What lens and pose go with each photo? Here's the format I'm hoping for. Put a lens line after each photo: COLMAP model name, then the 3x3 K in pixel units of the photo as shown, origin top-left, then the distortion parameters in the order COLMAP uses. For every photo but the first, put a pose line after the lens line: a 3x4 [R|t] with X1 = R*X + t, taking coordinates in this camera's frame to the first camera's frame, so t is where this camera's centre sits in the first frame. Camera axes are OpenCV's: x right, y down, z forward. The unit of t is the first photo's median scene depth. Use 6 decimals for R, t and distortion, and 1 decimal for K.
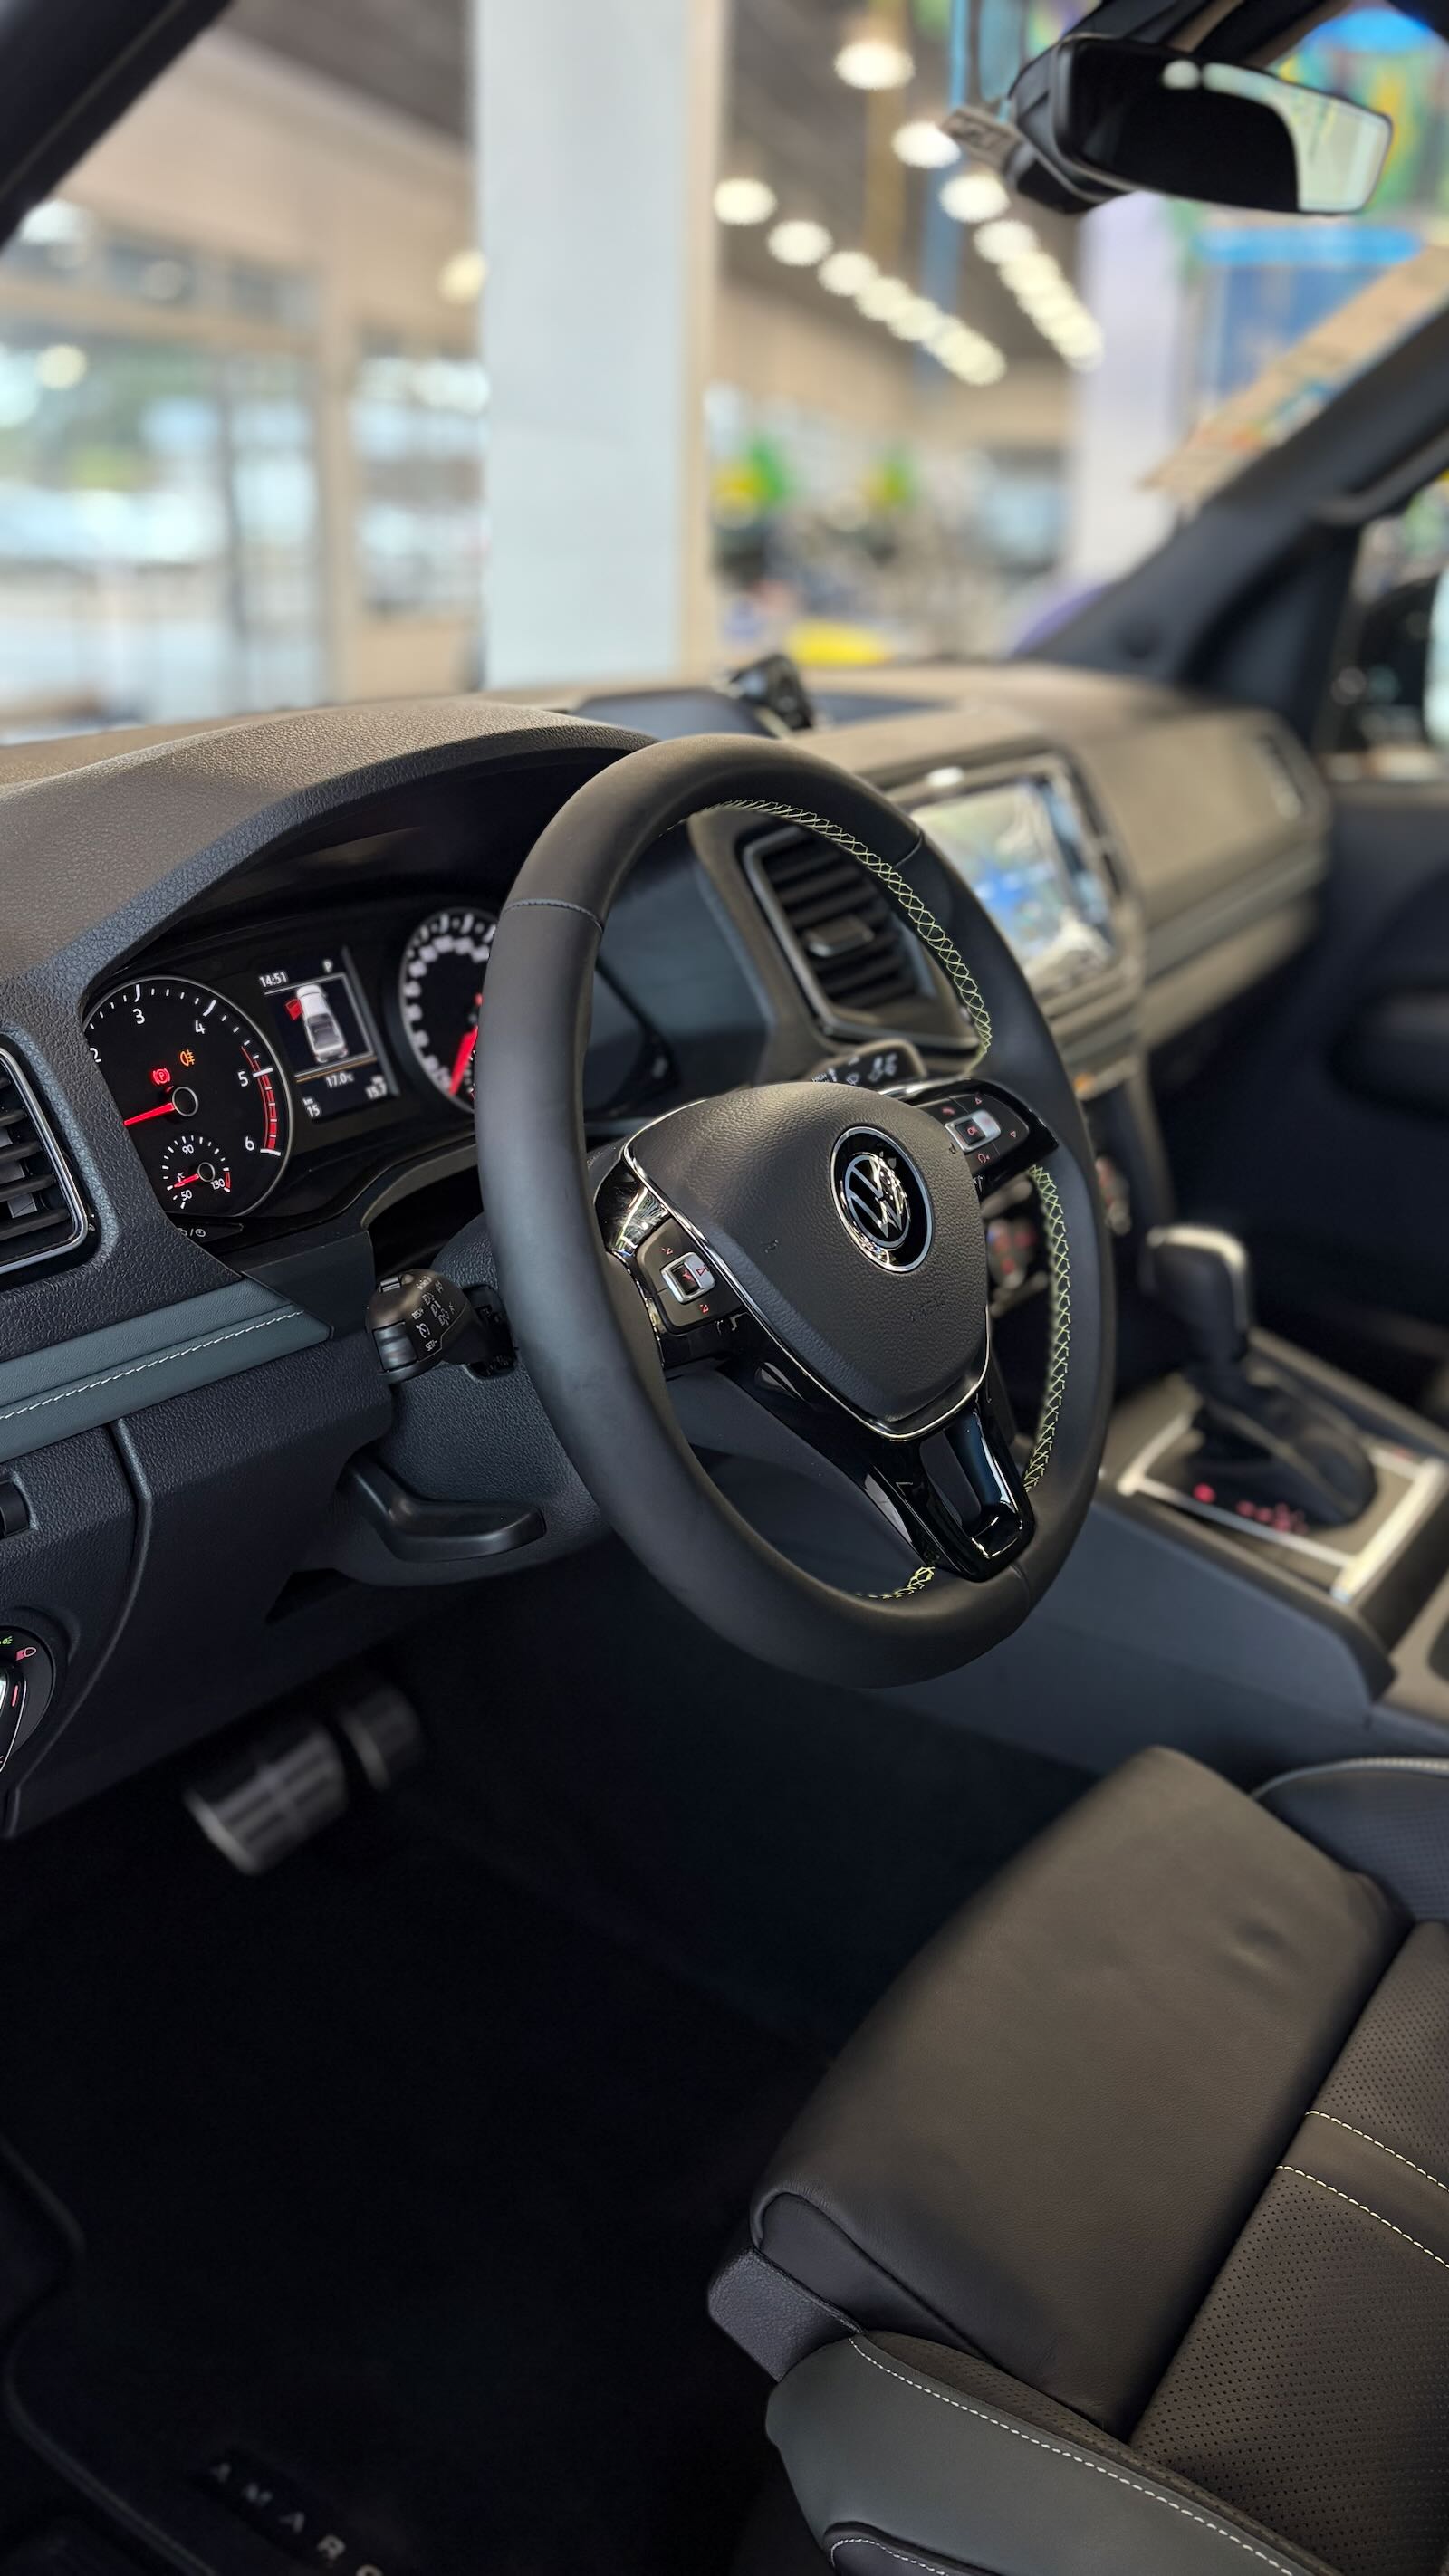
lens RADIAL K [[1926.6, 0, 718.2], [0, 1926.6, 1304.4], [0, 0, 1]] dist [0.062999, -0.075499]
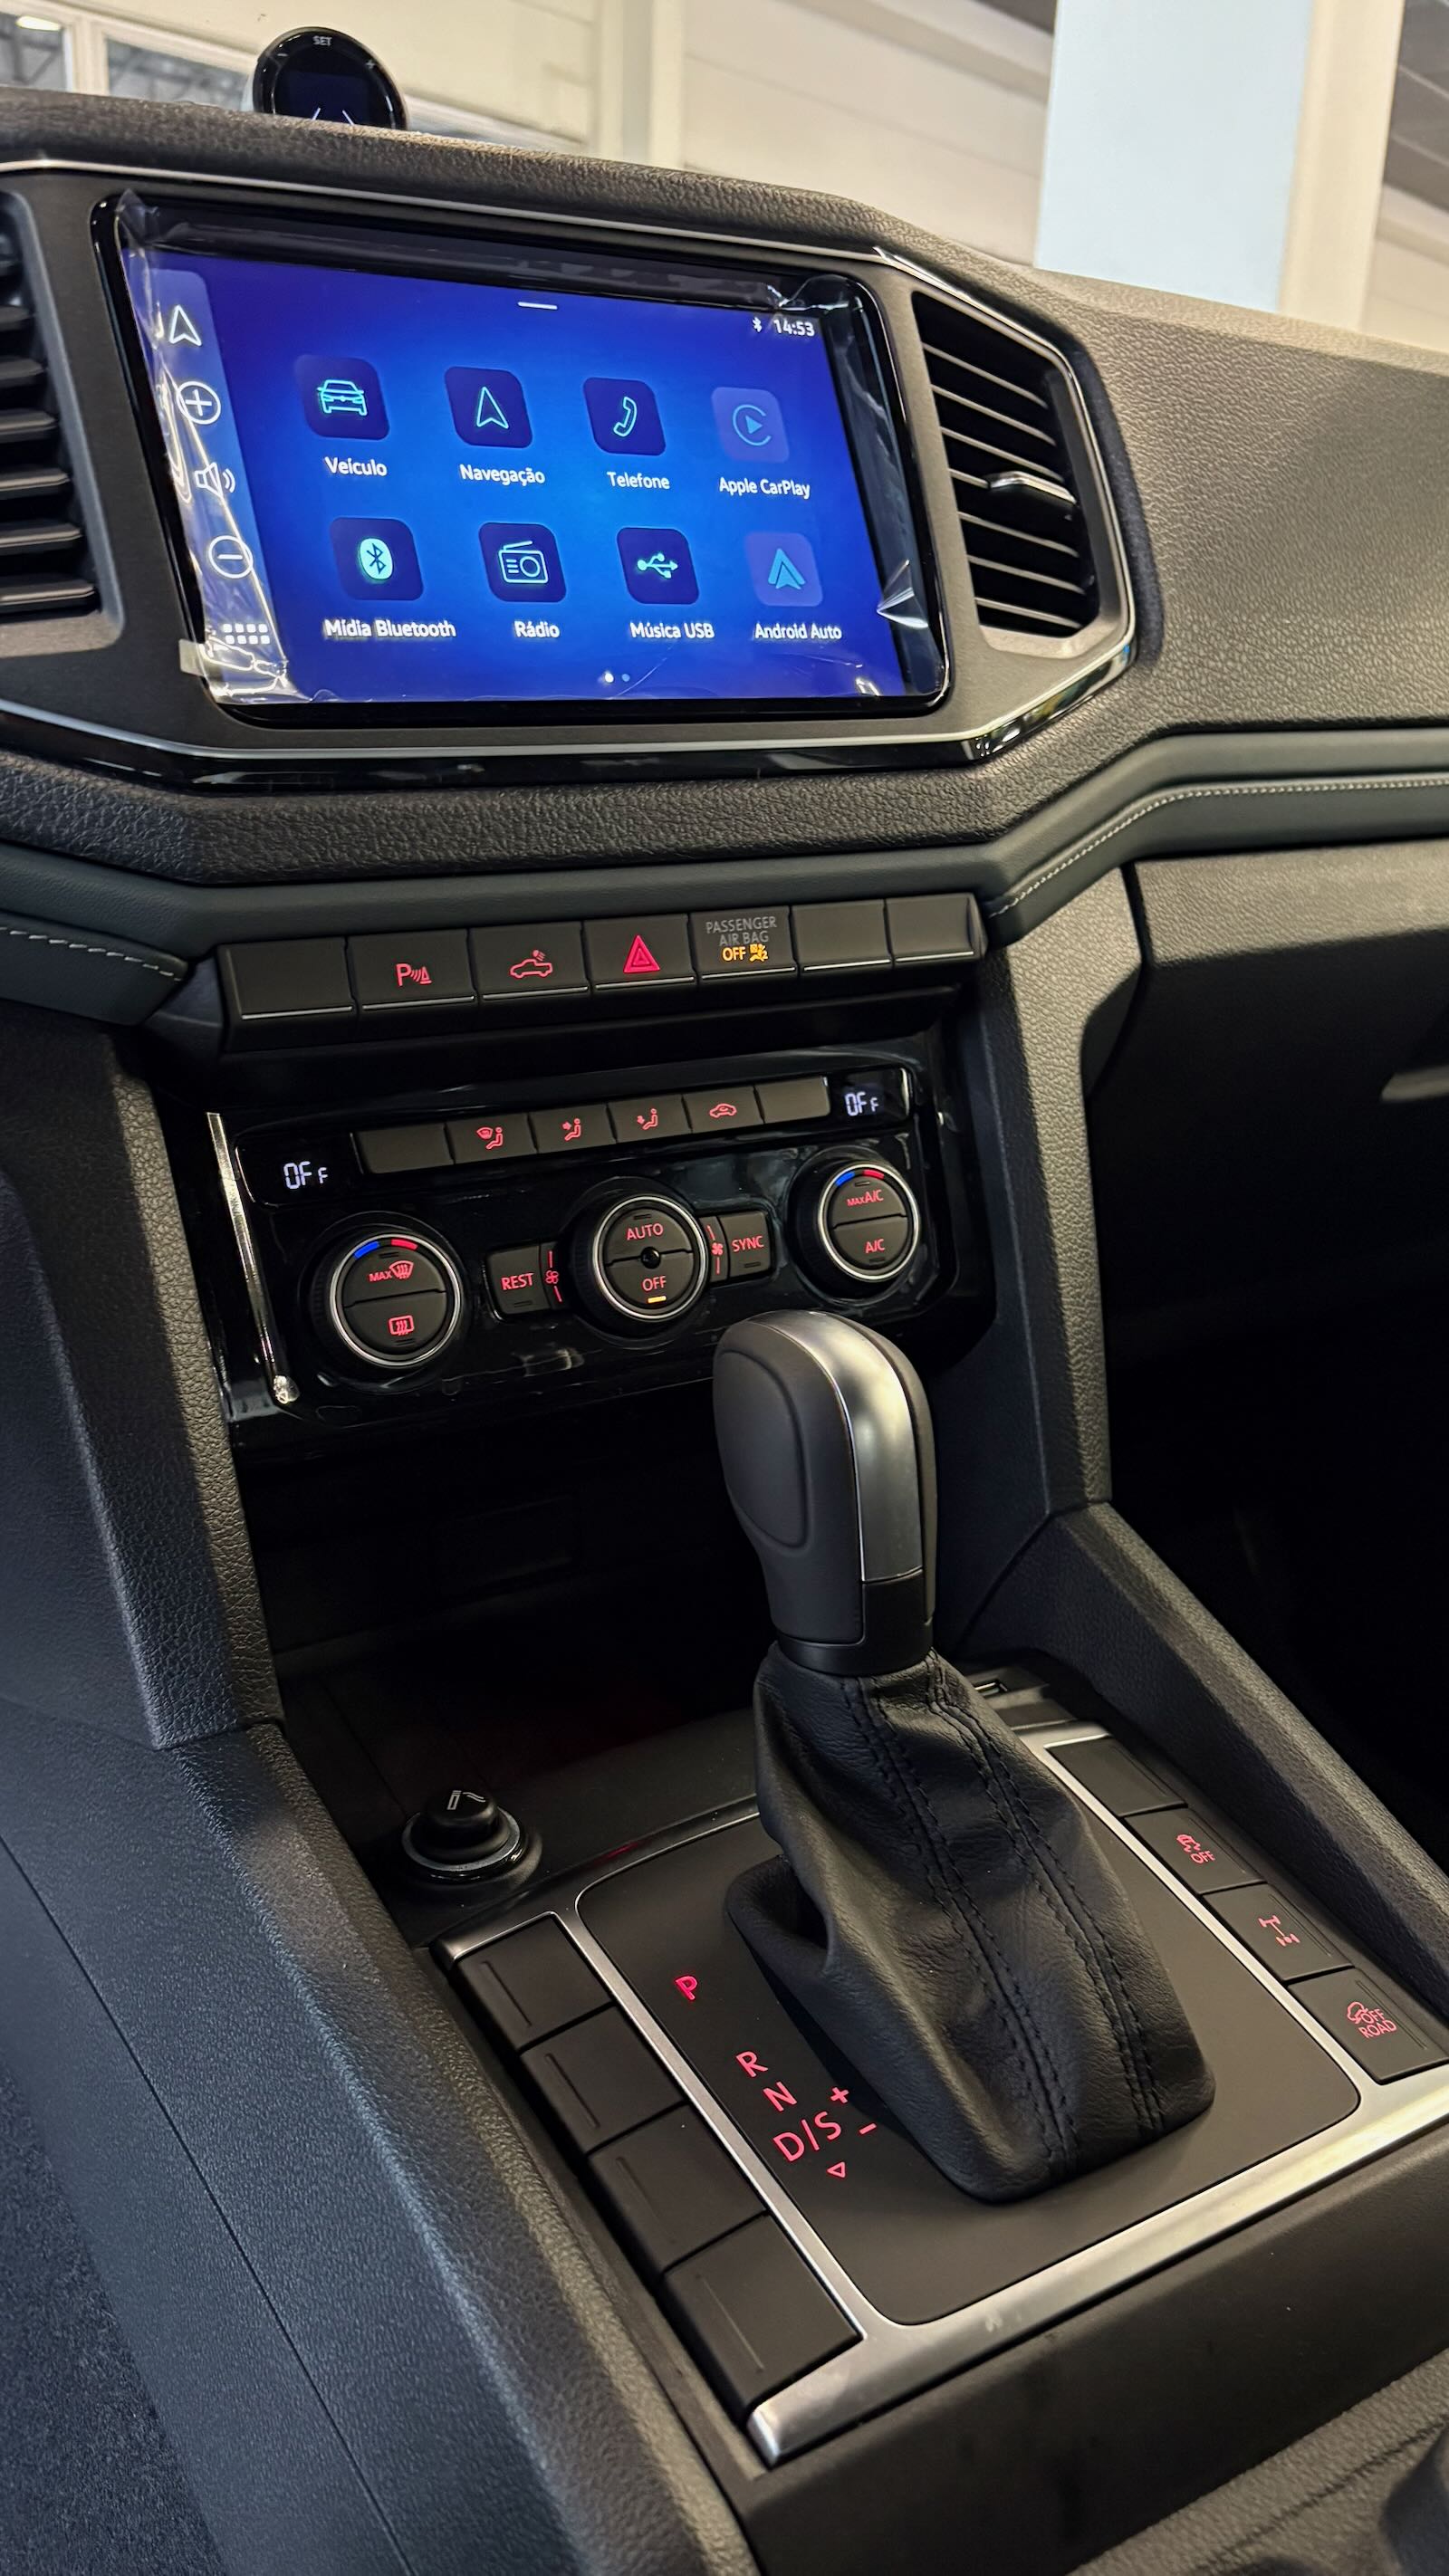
lens RADIAL K [[1943.8, 0, 691.1], [0, 1943.8, 1297.0], [0, 0, 1]] dist [0.086379, -0.174259]
pose [[0.897781, 0.159927, -0.410380, 0.499406], [-0.179616, 0.983690, -0.009593, -0.042675], [0.402153, 0.082323, 0.911864, 0.806101]]
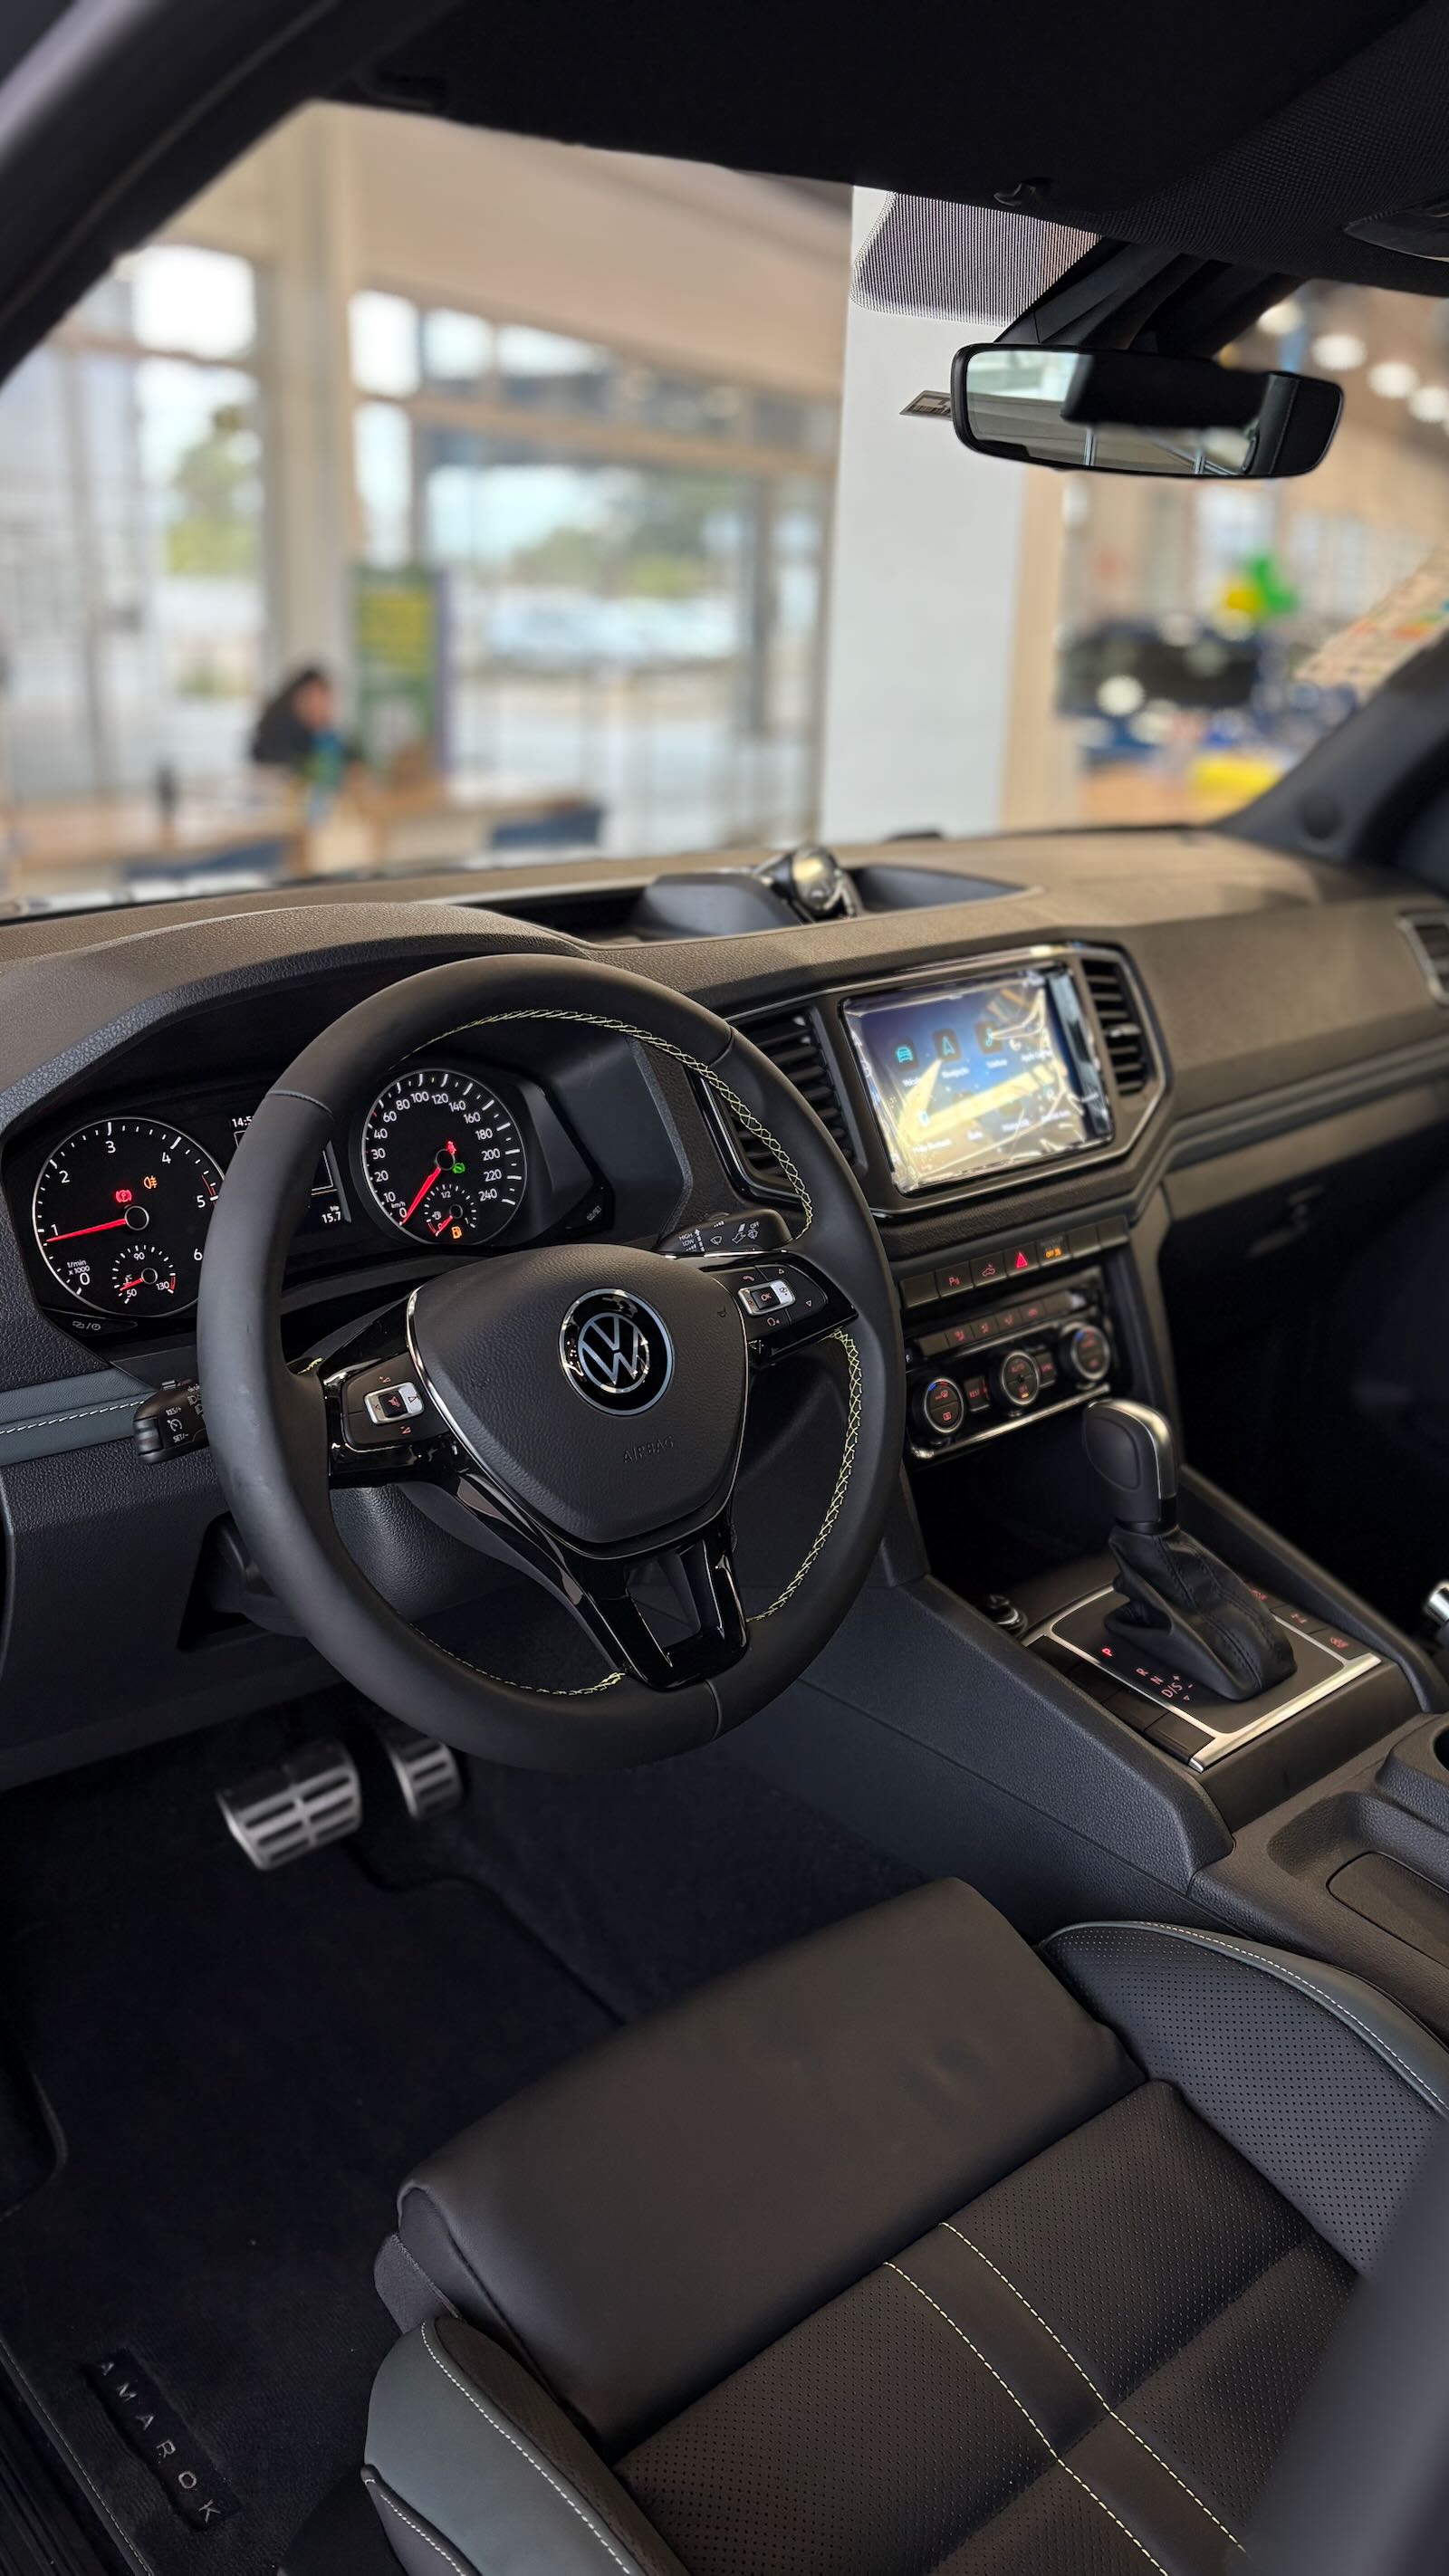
lens RADIAL K [[1926.2, 0, 726.0], [0, 1926.2, 1303.4], [0, 0, 1]] dist [0.100967, -0.167564]
pose [[0.968661, 0.089490, -0.231706, 0.354744], [-0.100137, 0.994372, -0.034582, -0.042246], [0.227307, 0.056700, 0.972171, -0.108052]]
